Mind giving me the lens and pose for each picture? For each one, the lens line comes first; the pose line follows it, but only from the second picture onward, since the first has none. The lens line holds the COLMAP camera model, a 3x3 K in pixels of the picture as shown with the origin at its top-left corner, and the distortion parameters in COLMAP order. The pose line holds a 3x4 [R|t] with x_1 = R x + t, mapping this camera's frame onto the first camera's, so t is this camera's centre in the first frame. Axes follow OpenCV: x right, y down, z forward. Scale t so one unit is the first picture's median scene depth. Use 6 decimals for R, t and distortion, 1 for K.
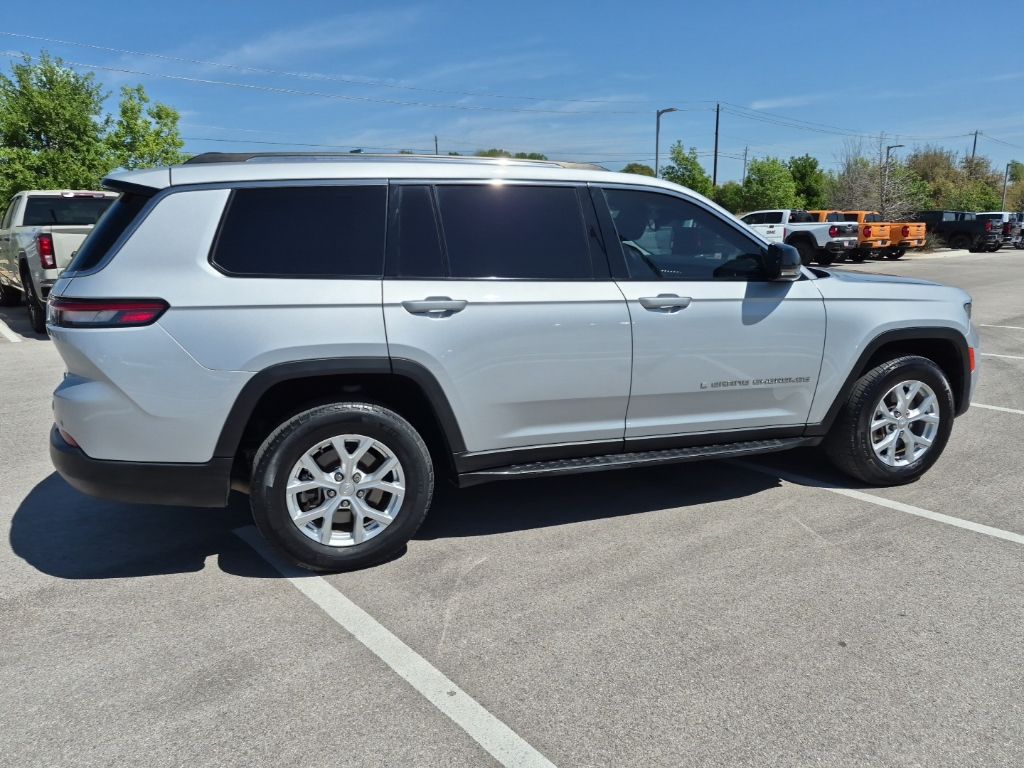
lens RADIAL K [[713.5, 0, 505.2], [0, 713.5, 383.8], [0, 0, 1]] dist [0.070445, -0.065532]
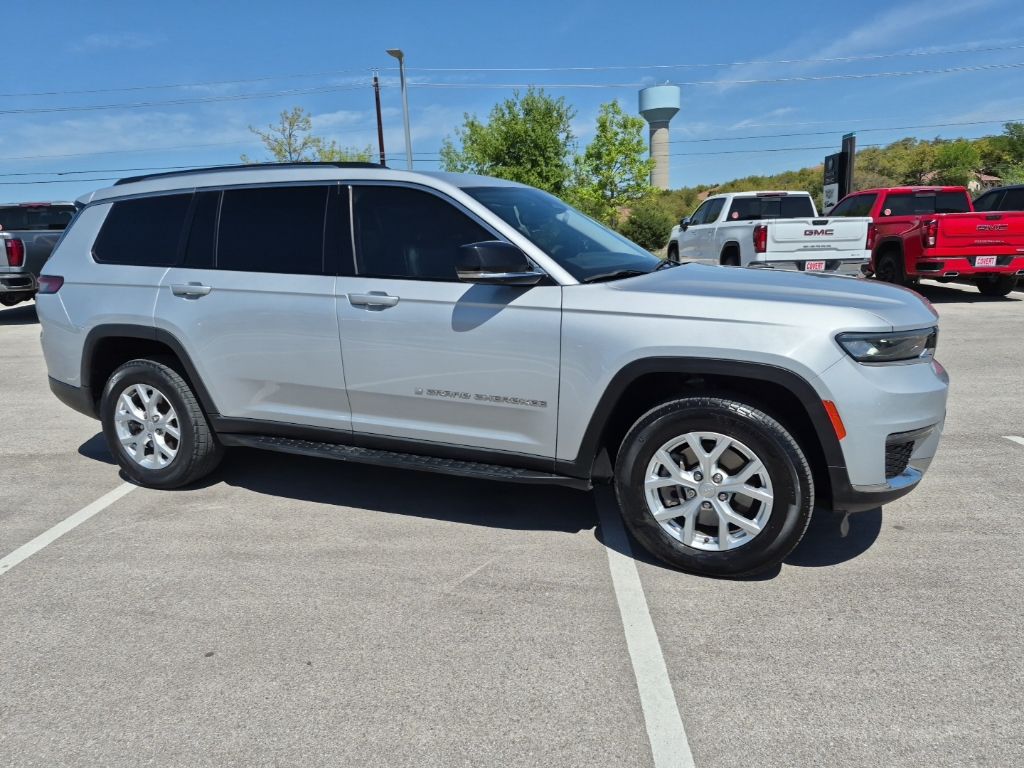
lens RADIAL K [[713.5, 0, 510.4], [0, 713.5, 377.4], [0, 0, 1]] dist [0.070445, -0.065532]
pose [[0.736457, 0.124047, -0.665013, 1.040685], [-0.124777, 0.991086, 0.046688, -0.078802], [0.664877, 0.048595, 0.745371, 0.404162]]
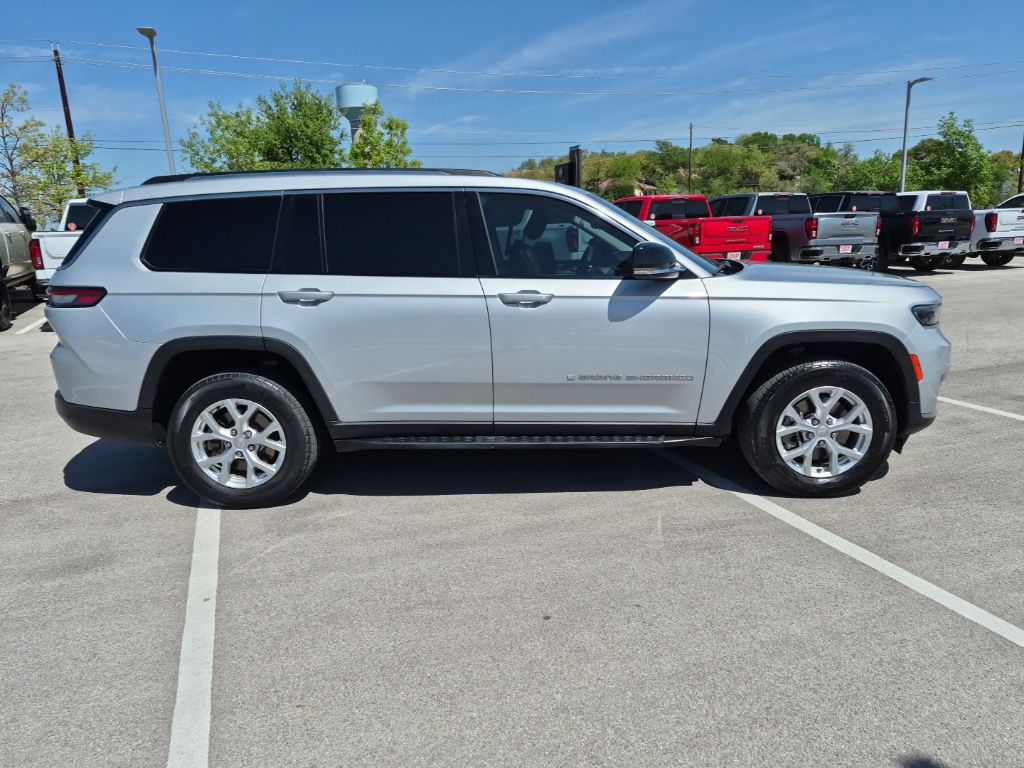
lens RADIAL K [[713.5, 0, 508.8], [0, 713.5, 385.6], [0, 0, 1]] dist [0.070445, -0.065532]
pose [[0.940470, 0.059784, -0.334577, 0.574188], [-0.055274, 0.998206, 0.022994, -0.005644], [0.335351, -0.003132, 0.942088, -0.018307]]
